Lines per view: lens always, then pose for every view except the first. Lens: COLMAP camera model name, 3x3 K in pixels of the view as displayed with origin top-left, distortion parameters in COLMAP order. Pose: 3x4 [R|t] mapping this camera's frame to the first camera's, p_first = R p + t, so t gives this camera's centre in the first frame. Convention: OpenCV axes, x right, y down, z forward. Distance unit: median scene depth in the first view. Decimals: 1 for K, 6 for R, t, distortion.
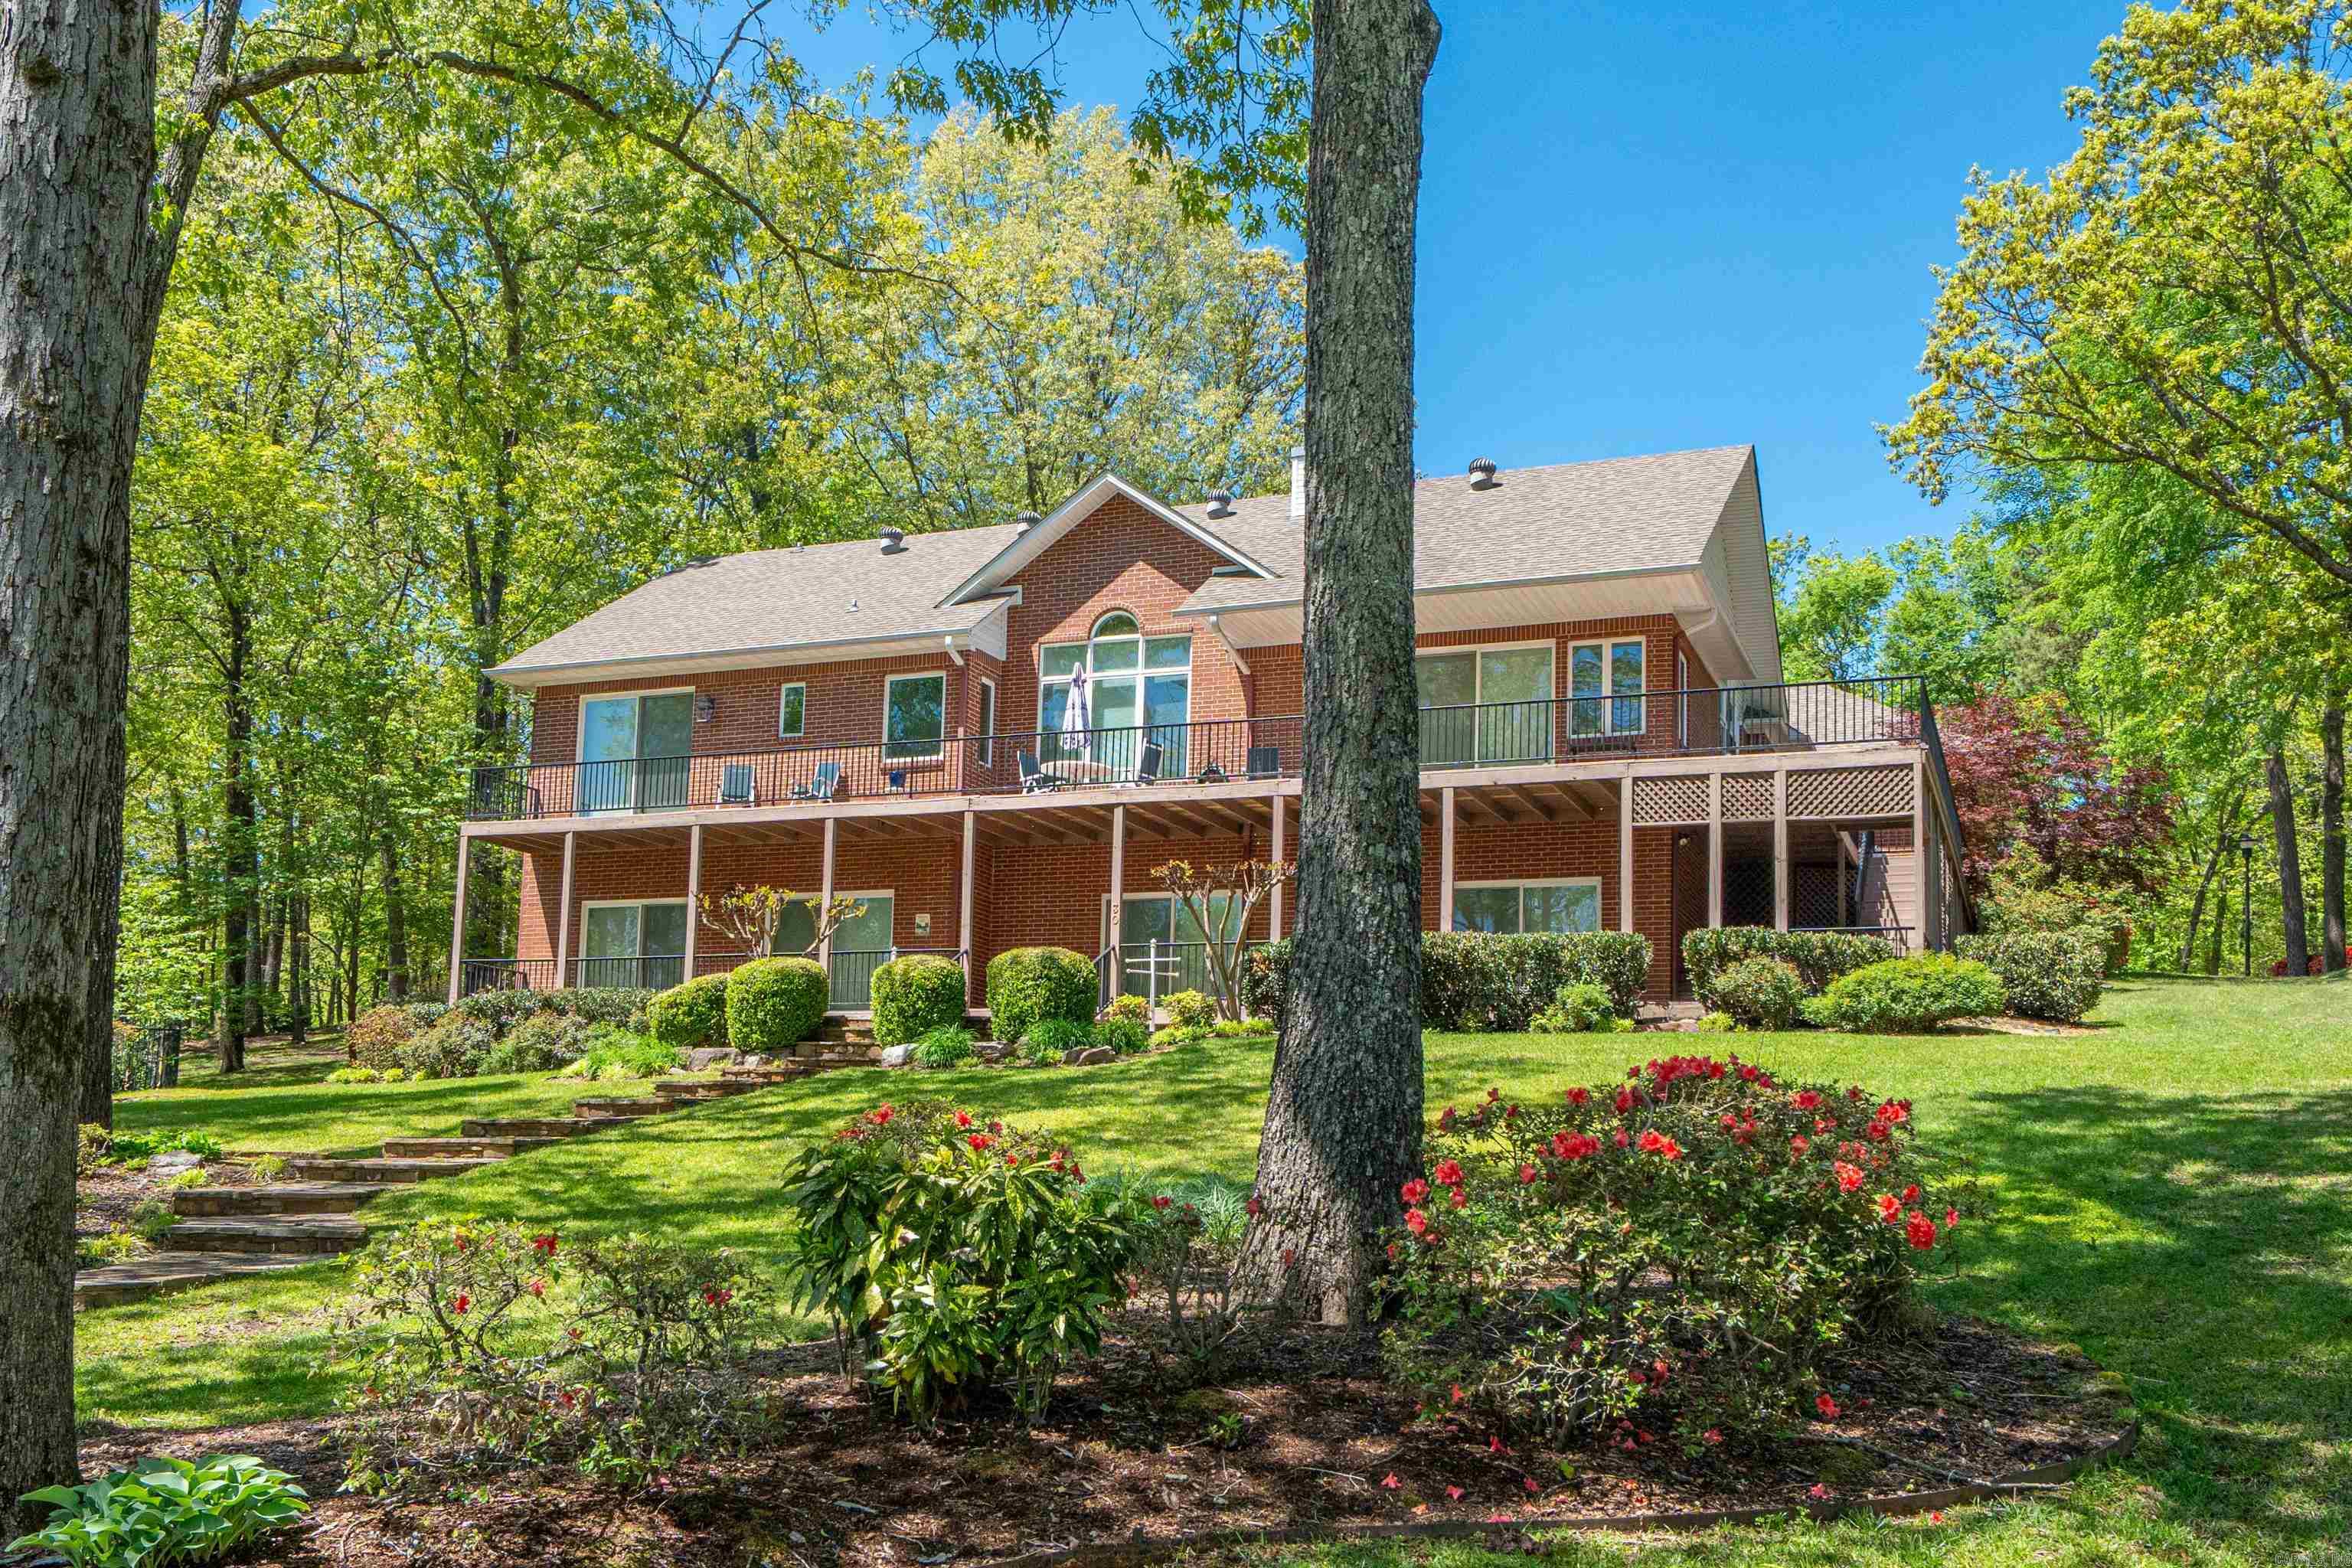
lens RADIAL K [[2048.8, 0, 1176.0], [0, 2048.8, 784.0], [0, 0, 1]] dist [-0.001392, -0.000722]
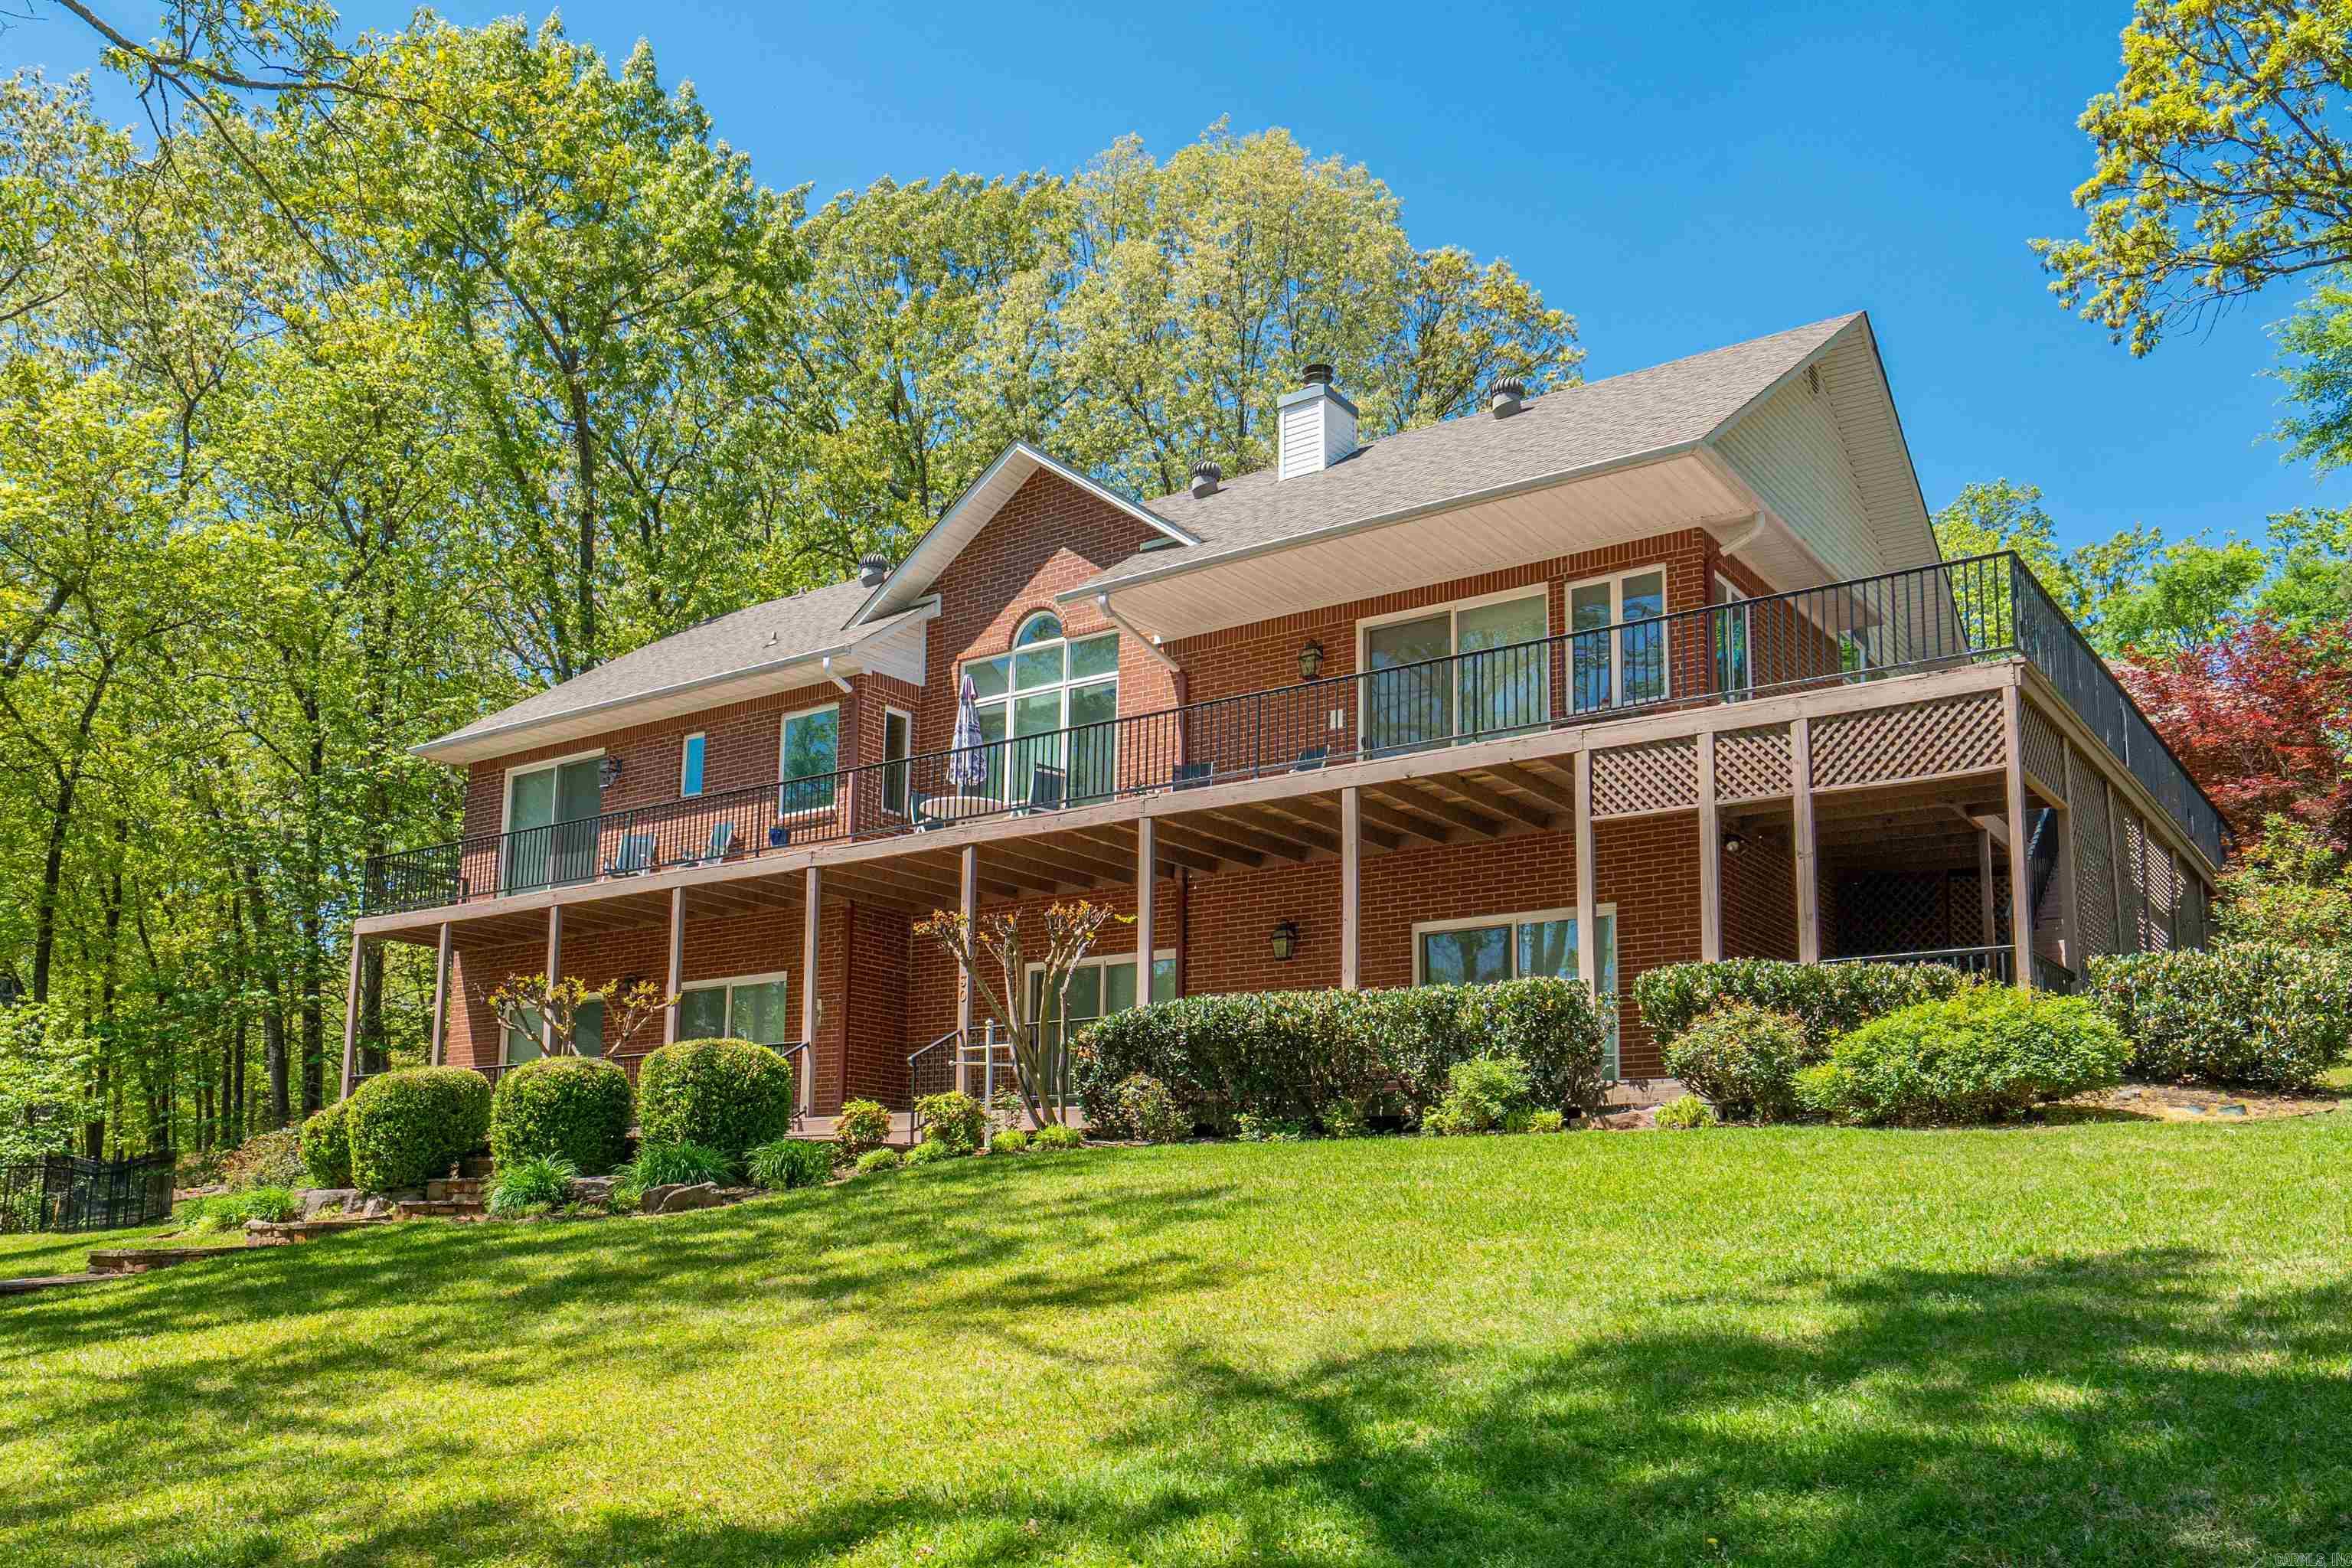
lens RADIAL K [[1919.5, 0, 1176.0], [0, 1919.5, 784.0], [0, 0, 1]] dist [0.077680, -0.236099]
pose [[0.973360, -0.070568, -0.218153, 0.227967], [0.059592, 0.996623, -0.056500, 0.036035], [0.221403, 0.041994, 0.974278, 0.346198]]
